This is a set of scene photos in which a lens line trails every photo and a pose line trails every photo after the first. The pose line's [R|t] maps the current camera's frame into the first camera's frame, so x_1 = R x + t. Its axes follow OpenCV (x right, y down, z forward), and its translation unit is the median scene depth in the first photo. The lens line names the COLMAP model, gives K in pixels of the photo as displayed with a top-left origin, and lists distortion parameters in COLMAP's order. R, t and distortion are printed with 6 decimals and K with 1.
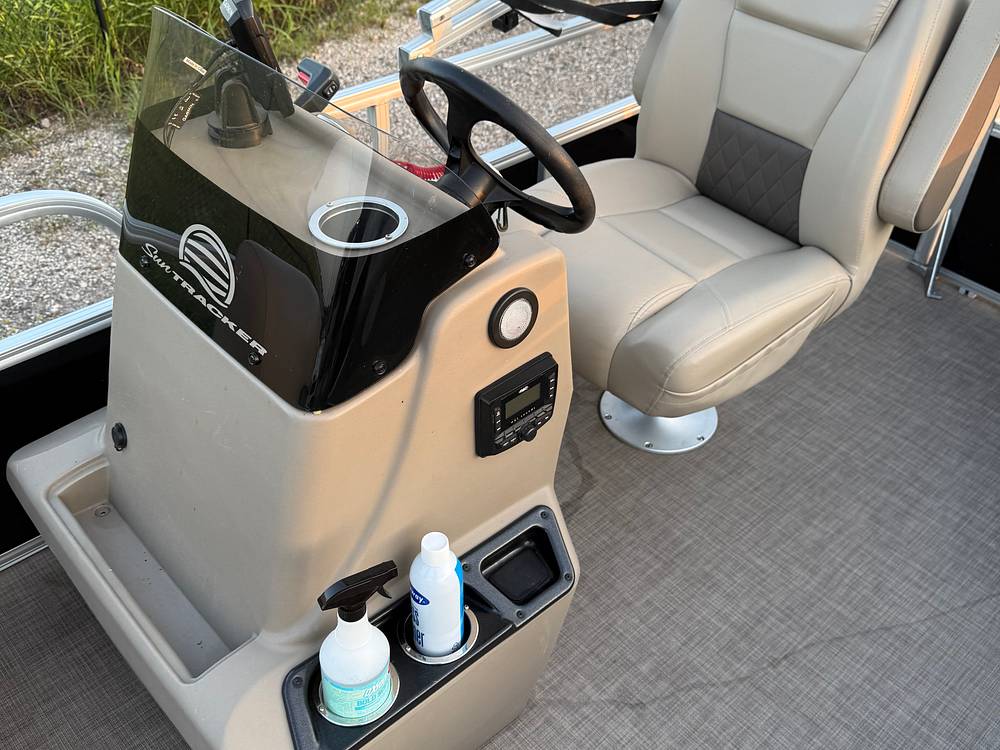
lens RADIAL K [[963.5, 0, 494.8], [0, 963.5, 377.4], [0, 0, 1]] dist [0.195636, -0.442907]
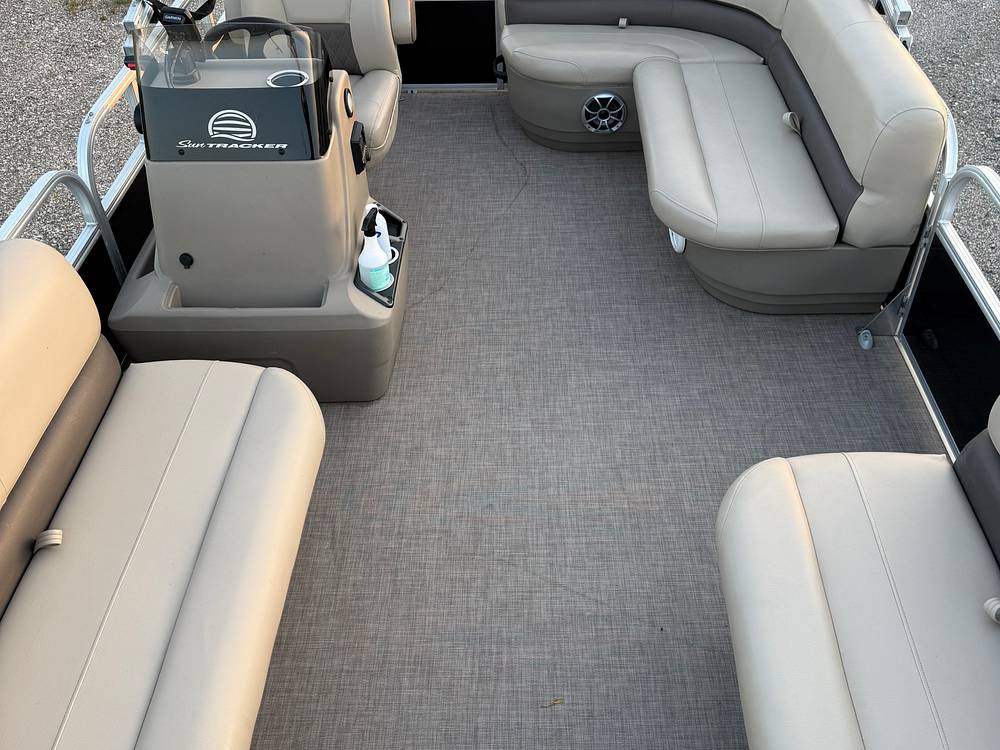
lens RADIAL K [[963.5, 0, 494.8], [0, 963.5, 377.4], [0, 0, 1]] dist [0.195636, -0.442907]
pose [[0.687462, -0.506710, 0.520233, -0.946344], [0.498337, 0.850232, 0.169604, 0.201886], [-0.528259, 0.142654, 0.837014, -0.769669]]
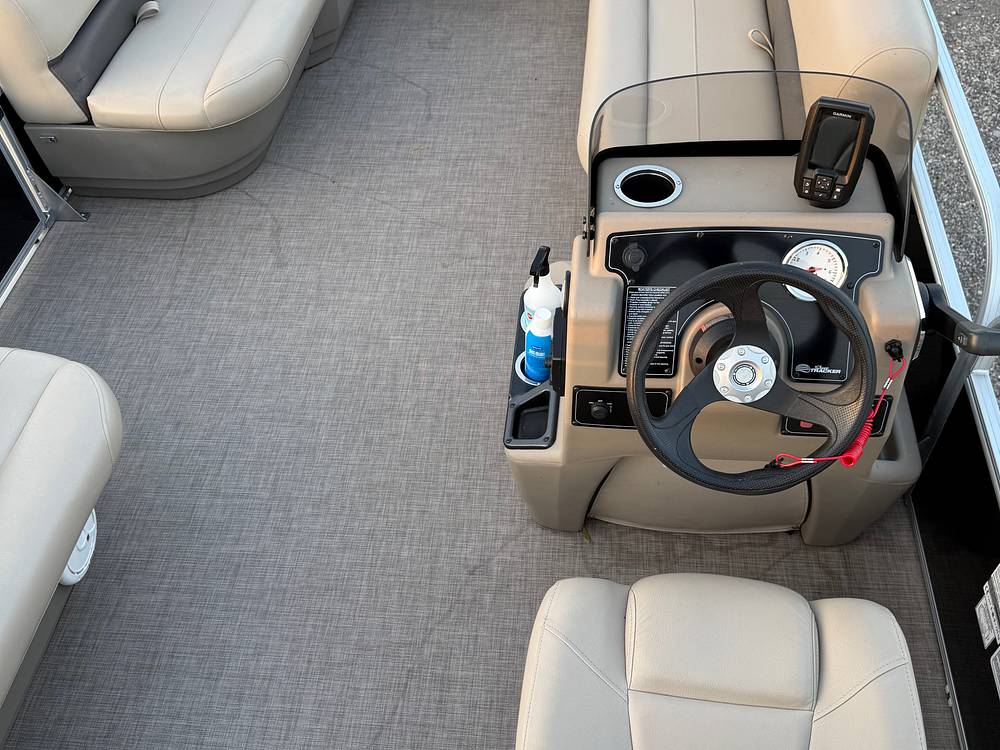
lens RADIAL K [[963.5, 0, 494.8], [0, 963.5, 377.4], [0, 0, 1]] dist [0.195636, -0.442907]
pose [[-0.742702, 0.520529, -0.421241, 0.539038], [-0.383221, 0.185463, 0.904845, -0.912625], [0.549123, 0.833458, 0.061734, 0.711883]]
